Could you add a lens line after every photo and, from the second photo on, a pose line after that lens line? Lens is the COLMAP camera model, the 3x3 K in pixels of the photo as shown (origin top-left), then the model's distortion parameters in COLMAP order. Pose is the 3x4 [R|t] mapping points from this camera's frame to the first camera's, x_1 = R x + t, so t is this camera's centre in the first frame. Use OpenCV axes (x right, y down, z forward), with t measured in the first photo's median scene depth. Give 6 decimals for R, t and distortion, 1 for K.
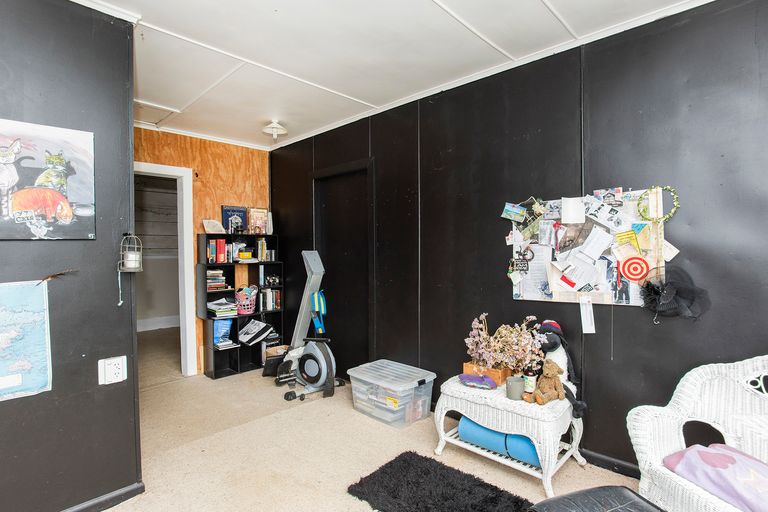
lens RADIAL K [[408.2, 0, 384.0], [0, 408.2, 256.0], [0, 0, 1]] dist [-0.000959, 0.000116]
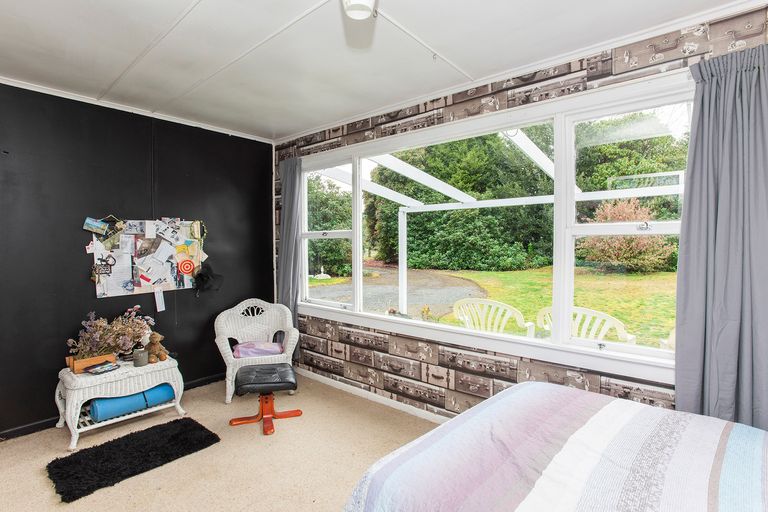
lens RADIAL K [[387.1, 0, 383.4], [0, 387.1, 245.5], [0, 0, 1]] dist [0.001035, 0.000544]
pose [[-0.051179, 0.005327, 0.998675, -0.968202], [0.015883, 0.999864, -0.004520, -0.034834], [-0.998563, 0.015630, -0.051256, 0.238902]]
